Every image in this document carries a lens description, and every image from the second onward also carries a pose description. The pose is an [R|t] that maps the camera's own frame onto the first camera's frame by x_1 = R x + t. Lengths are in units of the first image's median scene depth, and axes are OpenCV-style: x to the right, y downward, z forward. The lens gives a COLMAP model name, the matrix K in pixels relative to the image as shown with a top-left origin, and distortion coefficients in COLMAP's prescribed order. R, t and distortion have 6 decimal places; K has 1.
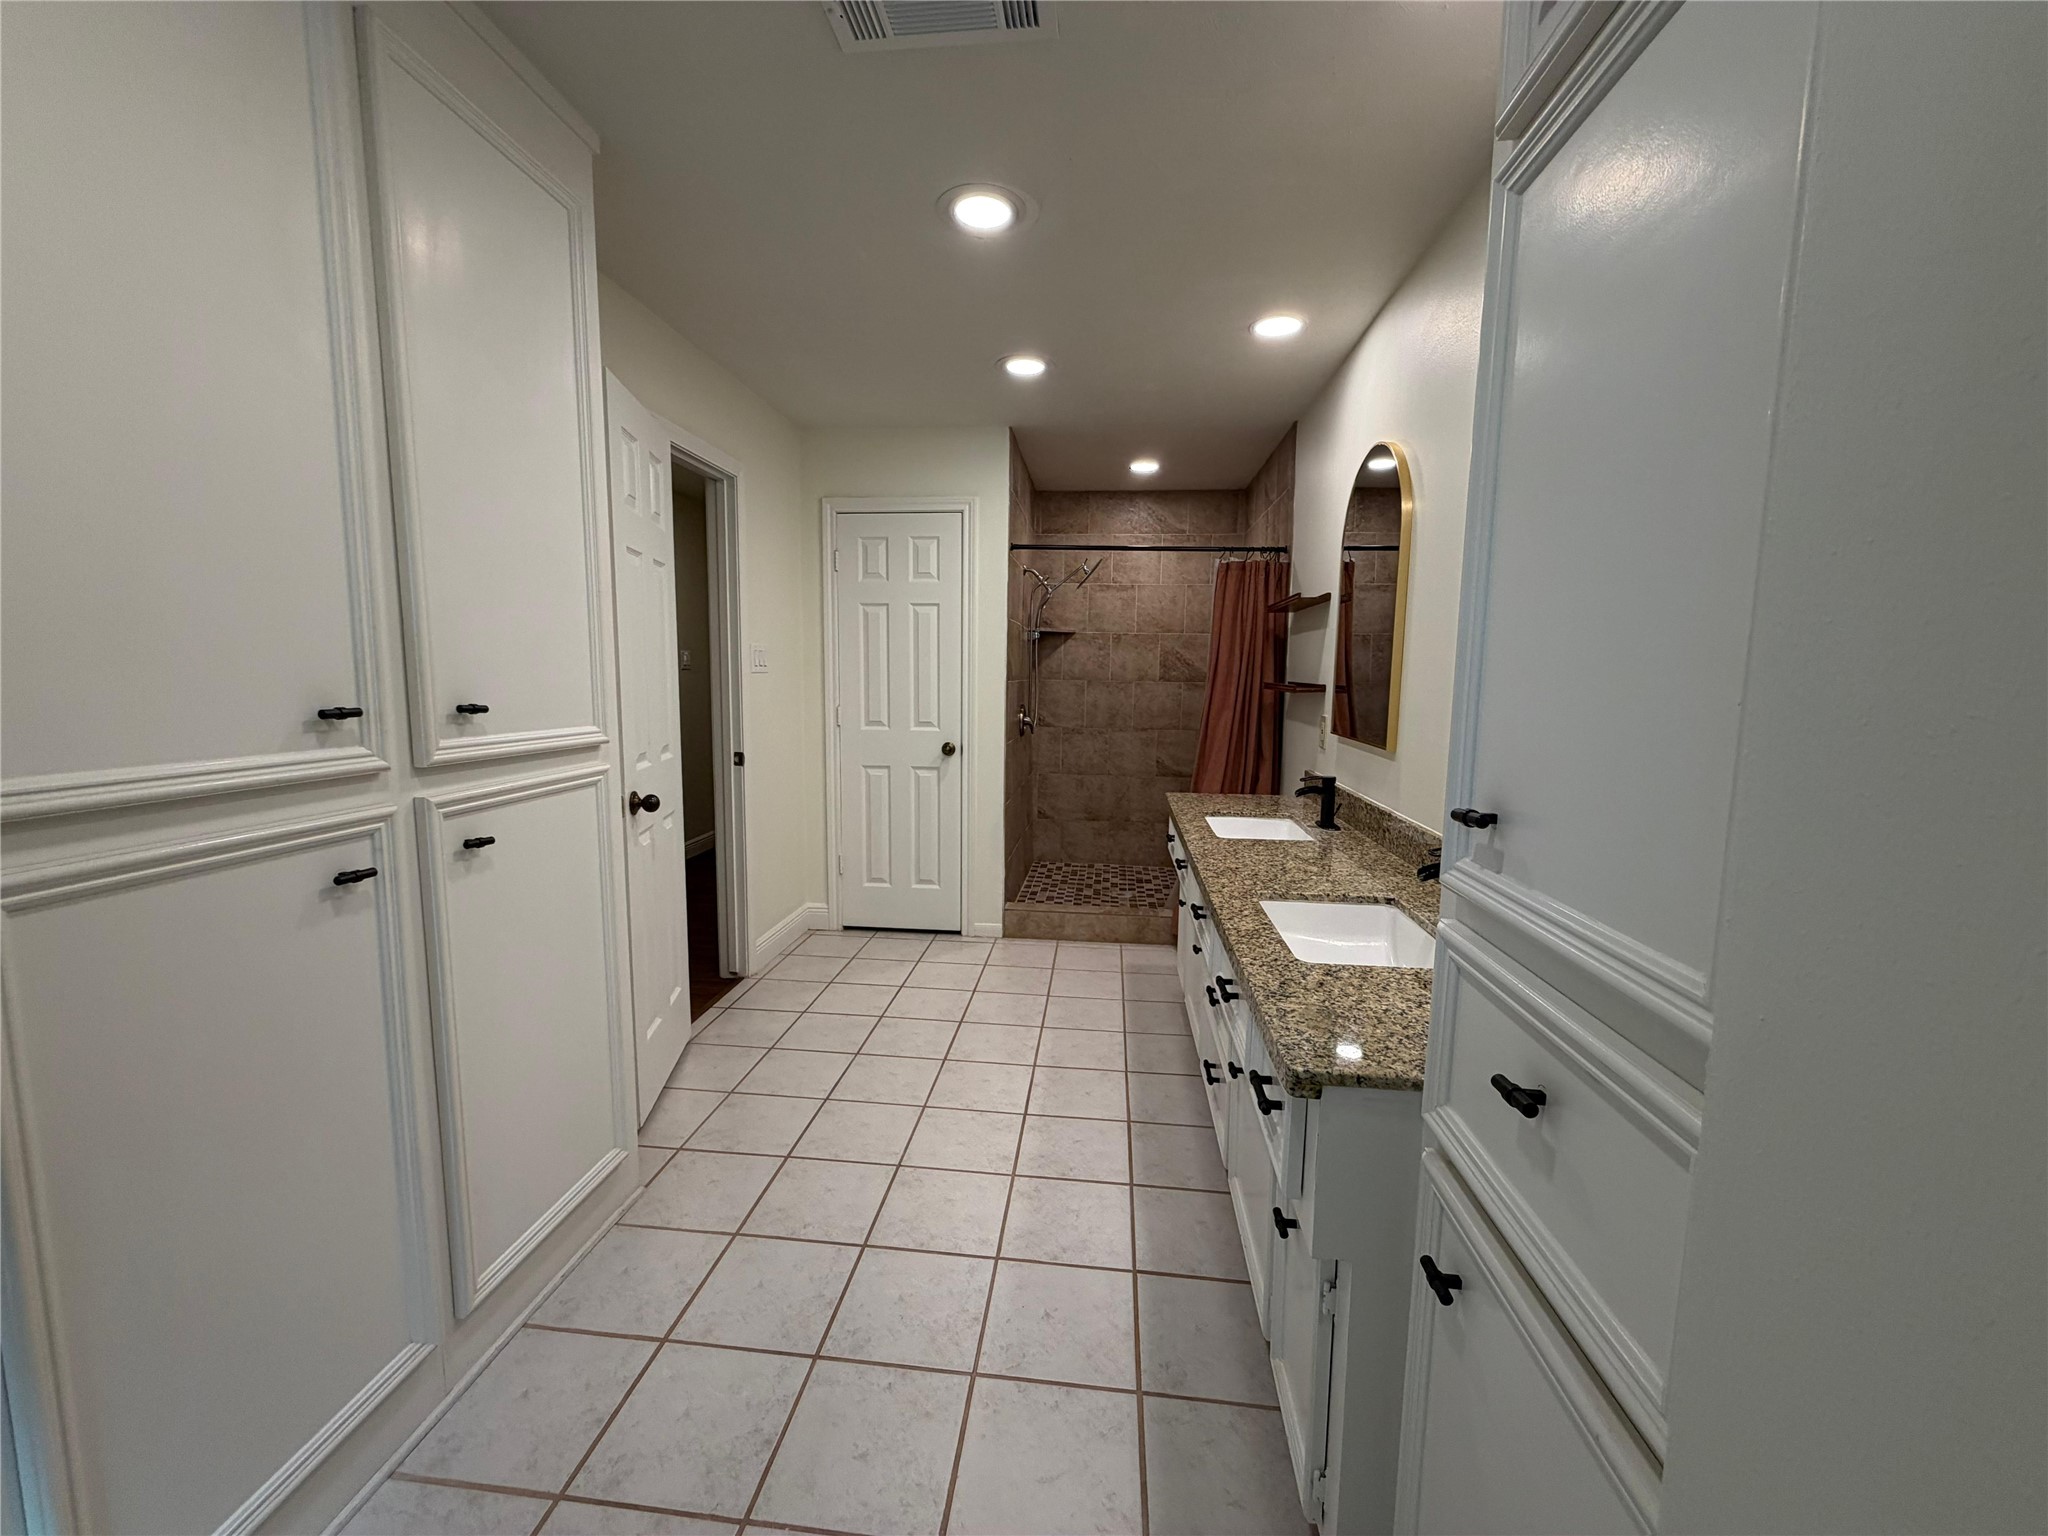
lens RADIAL K [[819.9, 0, 1021.9], [0, 819.9, 770.0], [0, 0, 1]] dist [-0.003262, -0.000349]
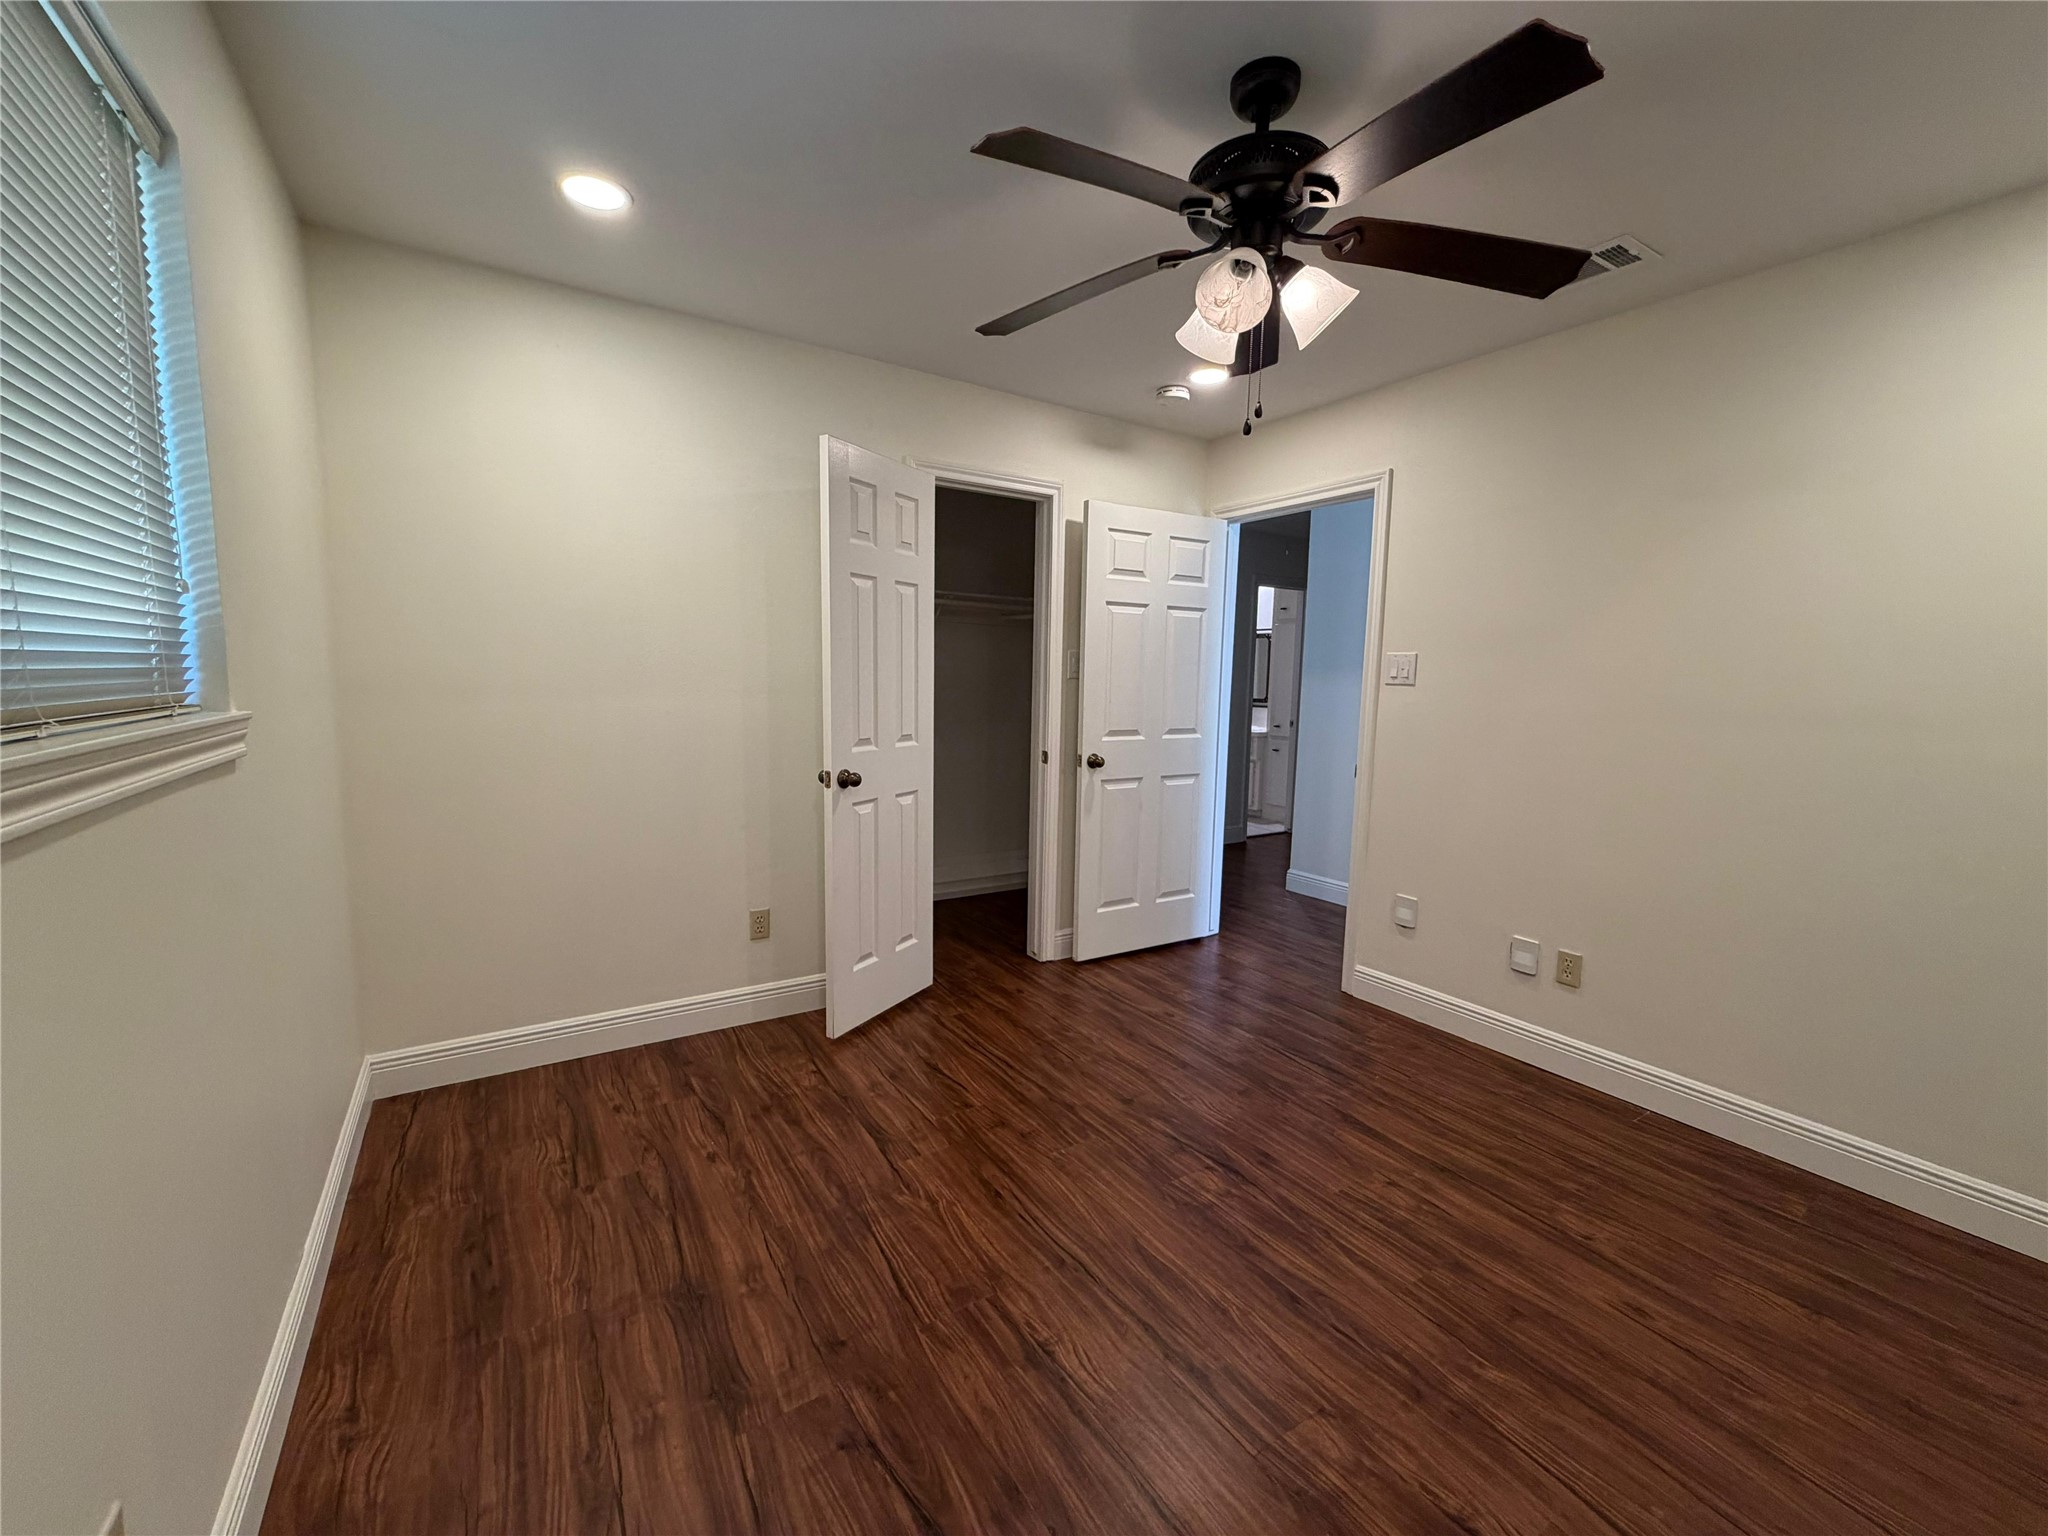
lens RADIAL K [[819.9, 0, 1021.9], [0, 819.9, 763.1], [0, 0, 1]] dist [-0.003262, -0.000349]
pose [[0.628450, 0.095780, -0.771930, 0.470732], [-0.111139, 0.993265, 0.032762, -0.037728], [0.769869, 0.065203, 0.634863, 0.293360]]
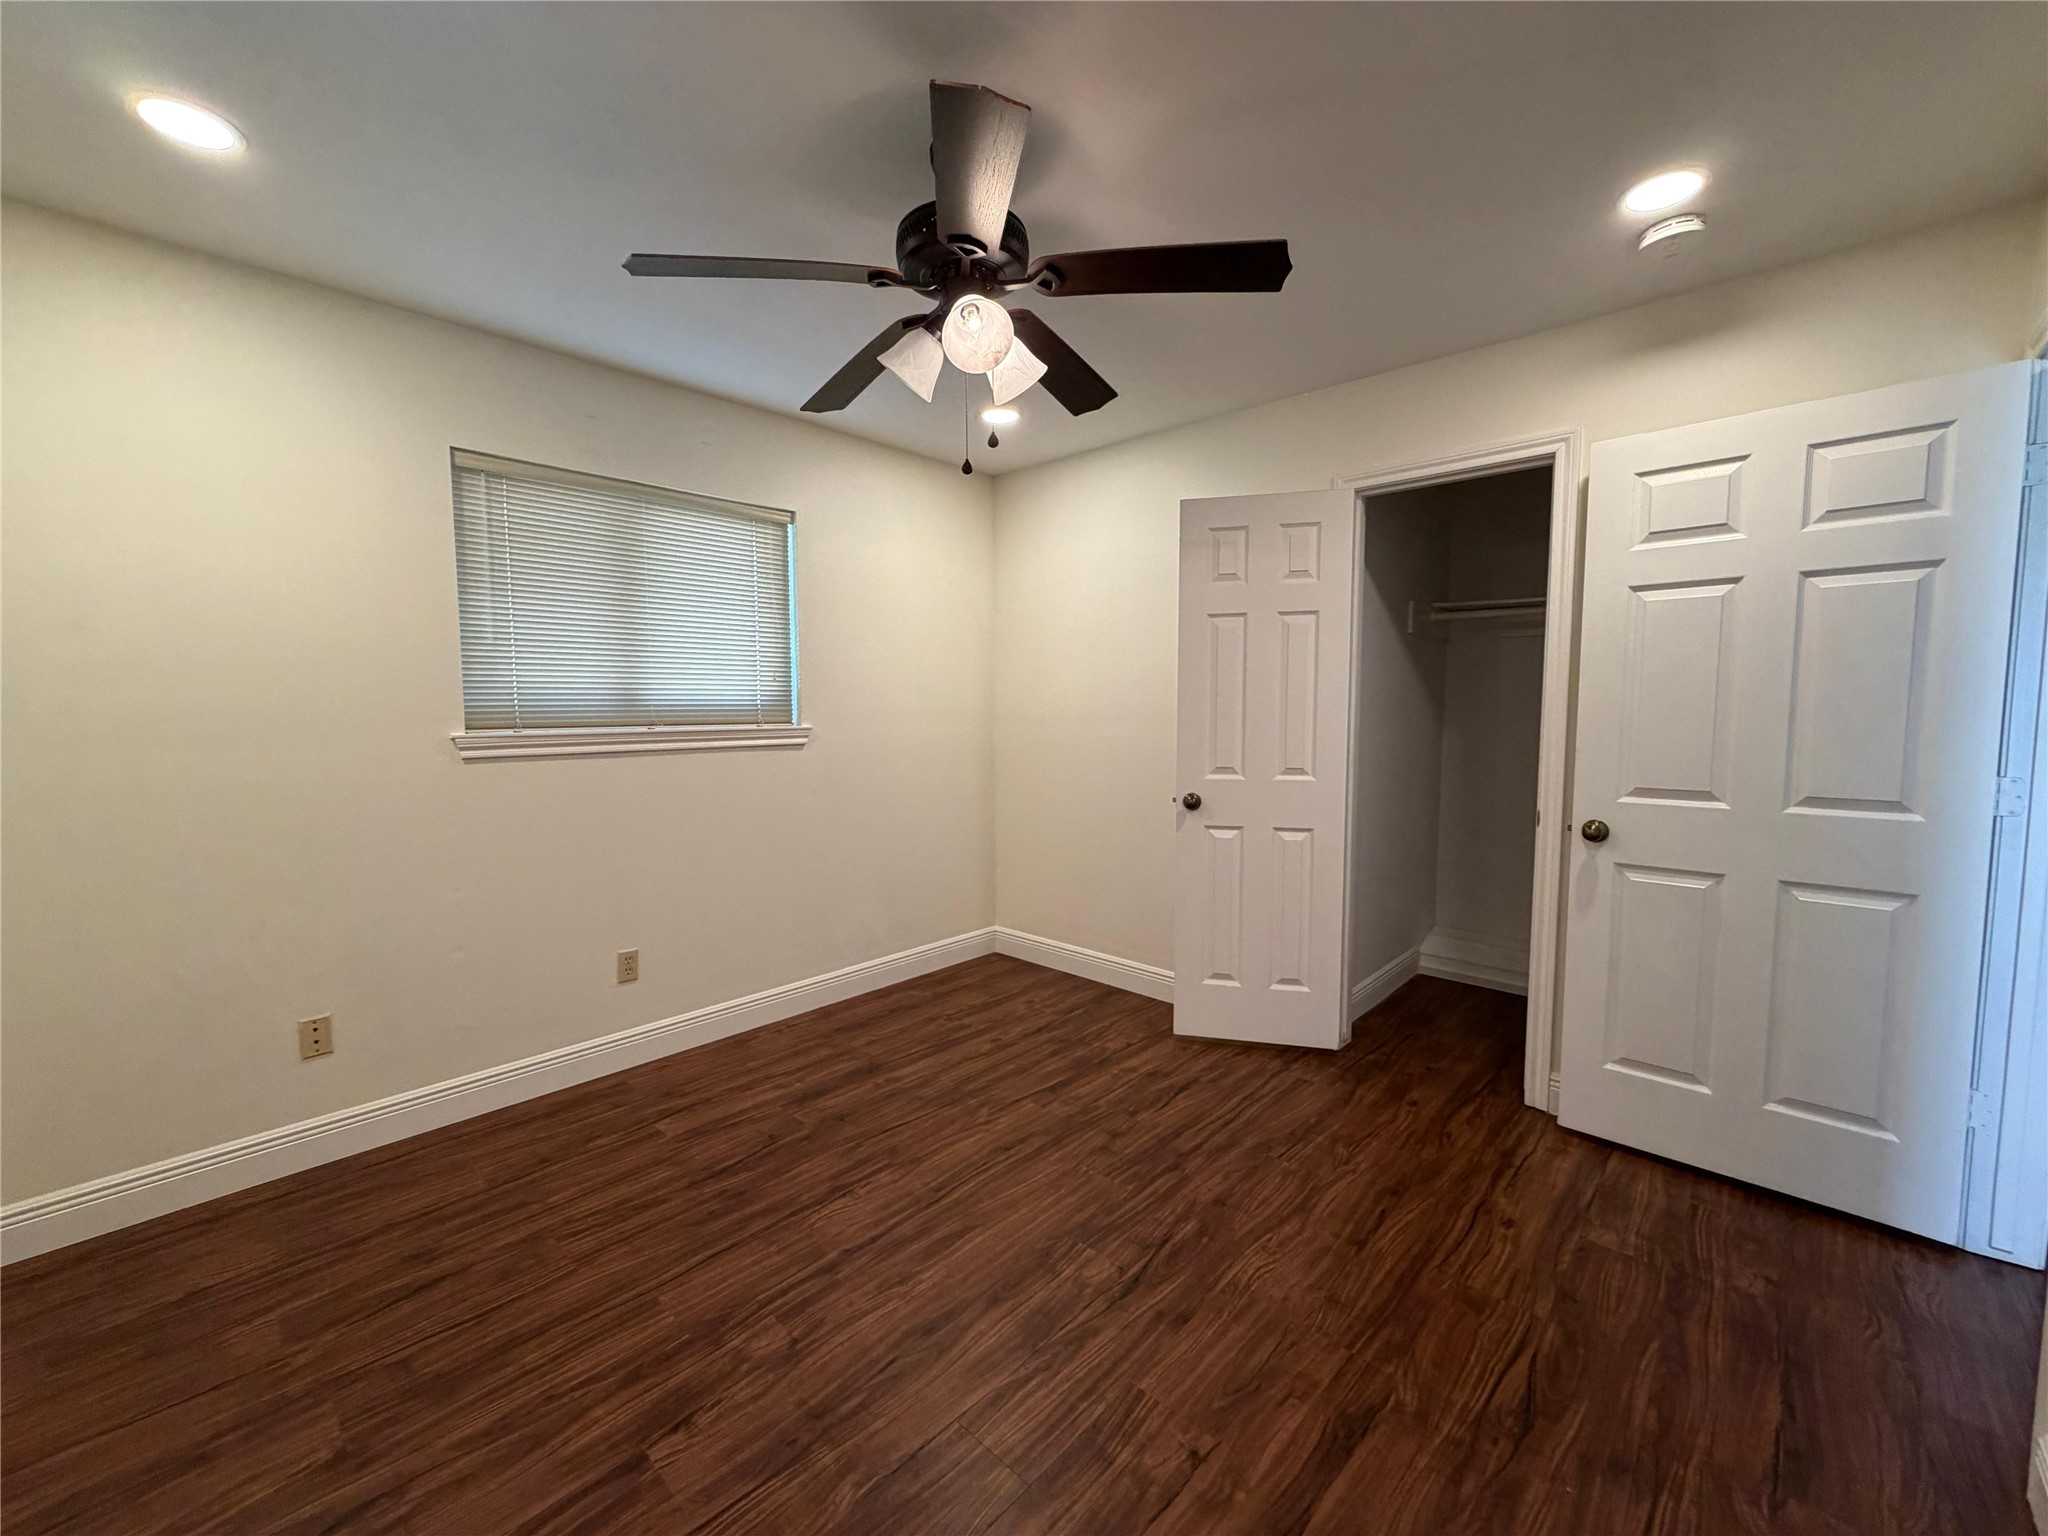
lens RADIAL K [[819.9, 0, 1018.7], [0, 819.9, 768.8], [0, 0, 1]] dist [-0.003262, -0.000349]
pose [[-0.604027, 0.059889, -0.794710, 0.561903], [-0.093023, 0.985058, 0.144937, -0.126576], [0.791516, 0.161472, -0.589431, 1.075918]]
